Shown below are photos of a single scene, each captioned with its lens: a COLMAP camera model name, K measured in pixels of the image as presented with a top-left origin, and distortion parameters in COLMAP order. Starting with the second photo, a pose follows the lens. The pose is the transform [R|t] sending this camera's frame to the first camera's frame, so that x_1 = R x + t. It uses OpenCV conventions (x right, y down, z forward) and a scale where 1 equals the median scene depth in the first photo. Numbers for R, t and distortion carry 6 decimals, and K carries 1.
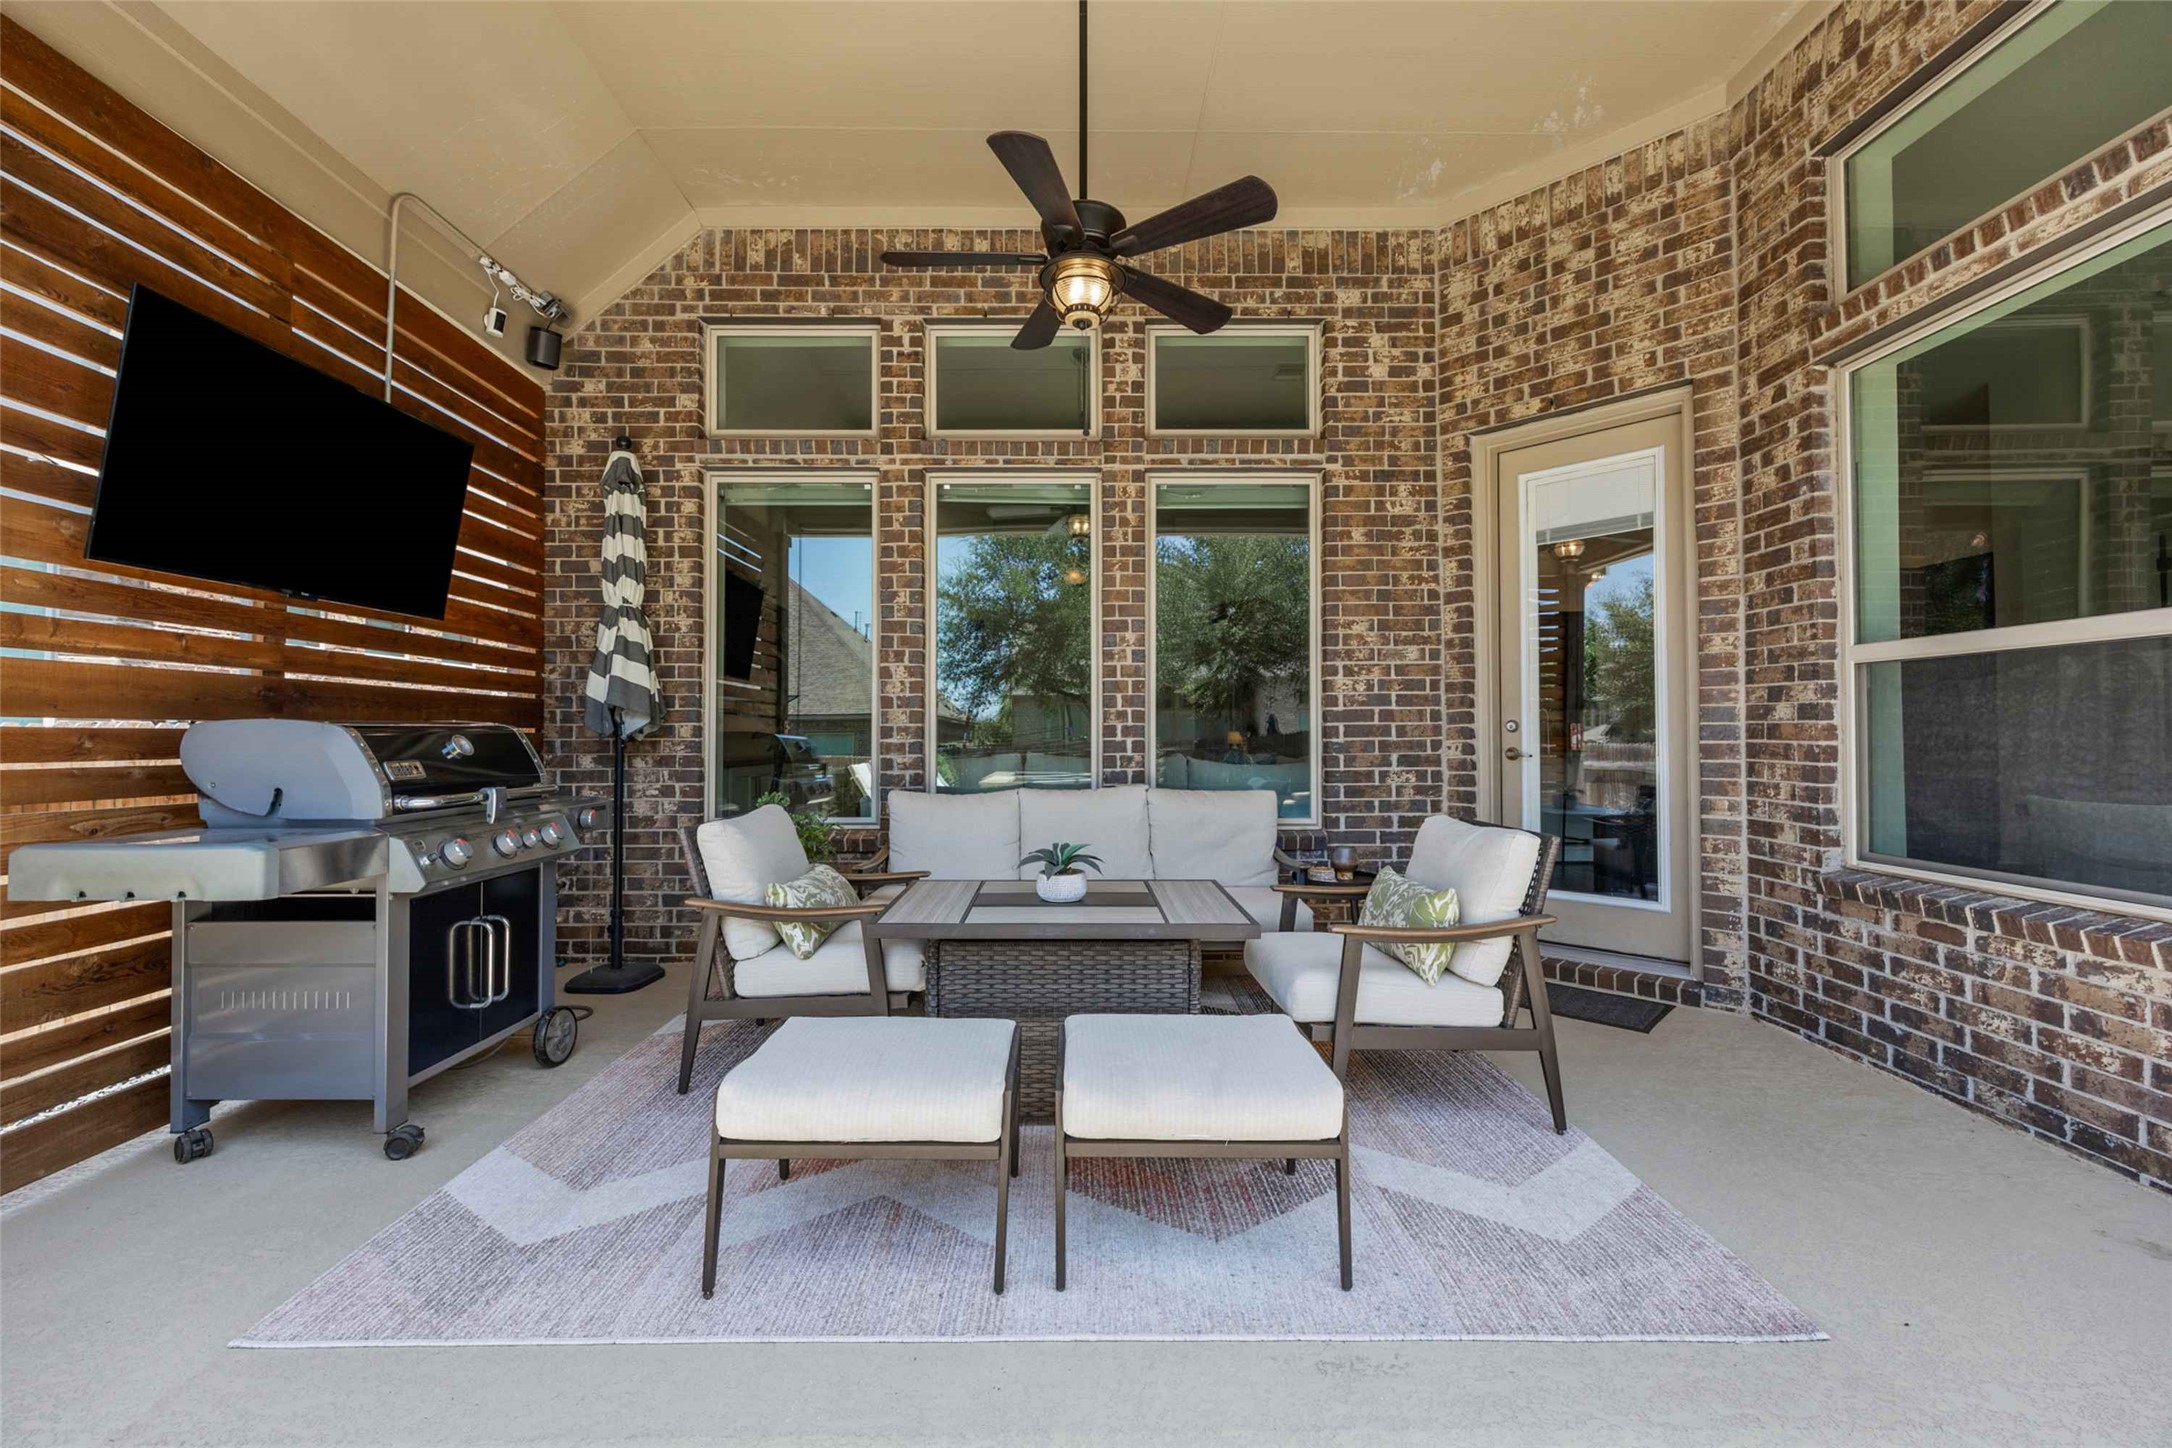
lens RADIAL K [[853.1, 0, 1074.7], [0, 853.1, 721.1], [0, 0, 1]] dist [0.006677, -0.000288]
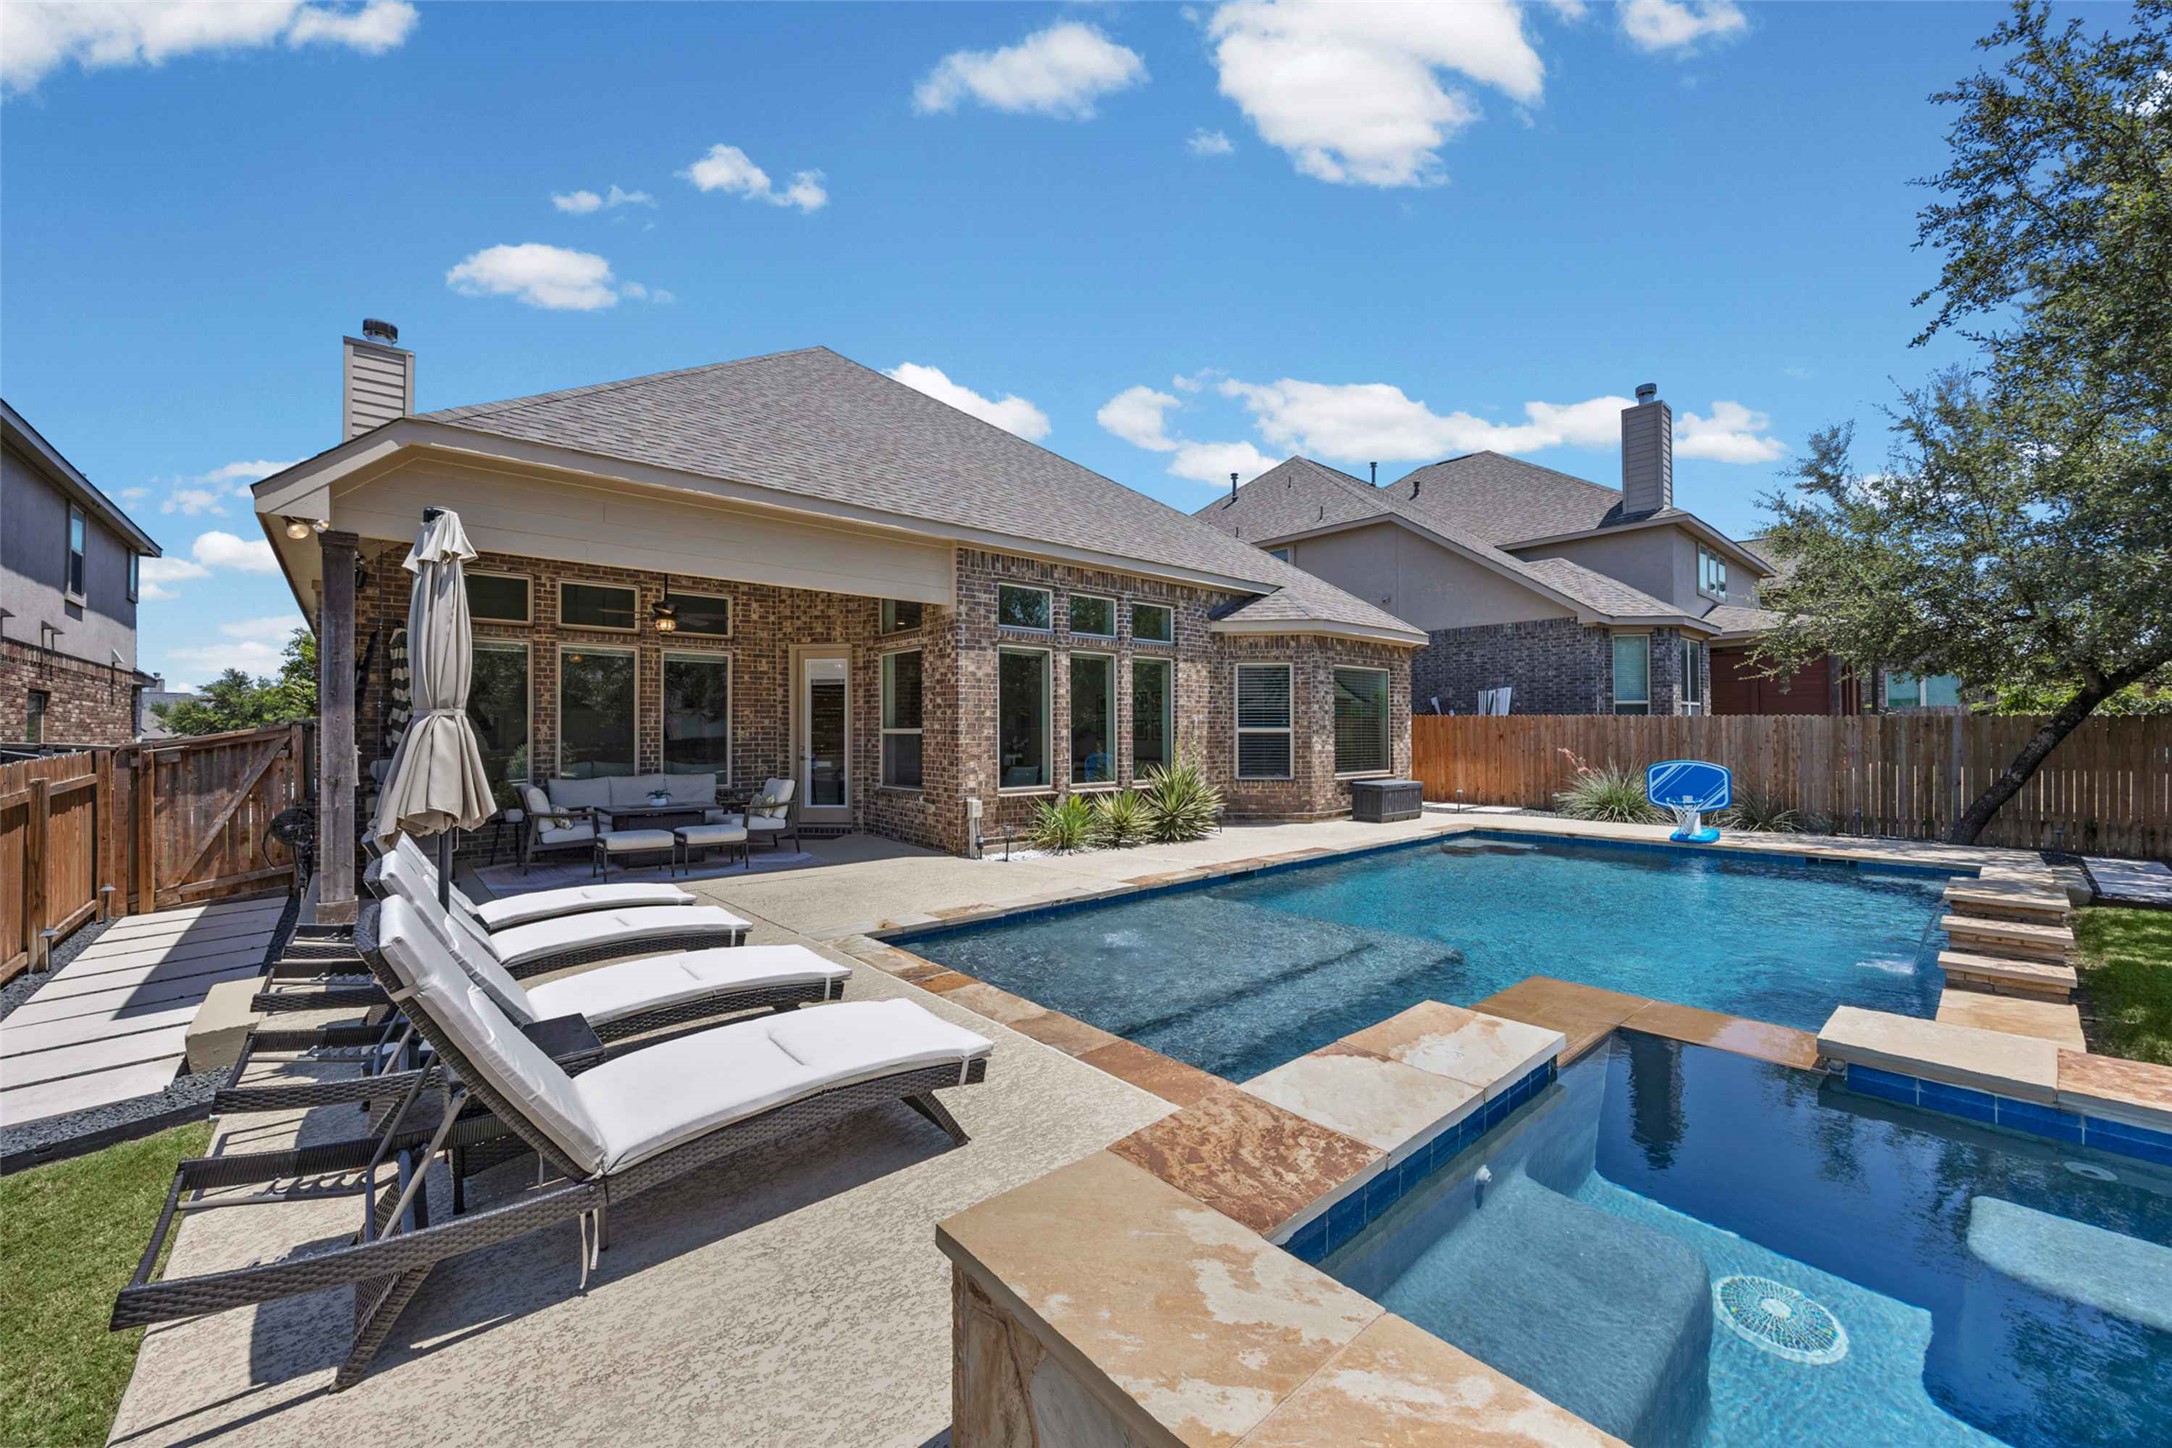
lens RADIAL K [[806.1, 0, 1086.0], [0, 806.1, 724.0], [0, 0, 1]] dist [-0.001485, 0.000111]
pose [[0.740276, 0.007332, 0.672263, -0.599258], [-0.009690, 0.999953, -0.000236, -0.085392], [-0.672233, -0.006340, 0.740312, -1.644365]]
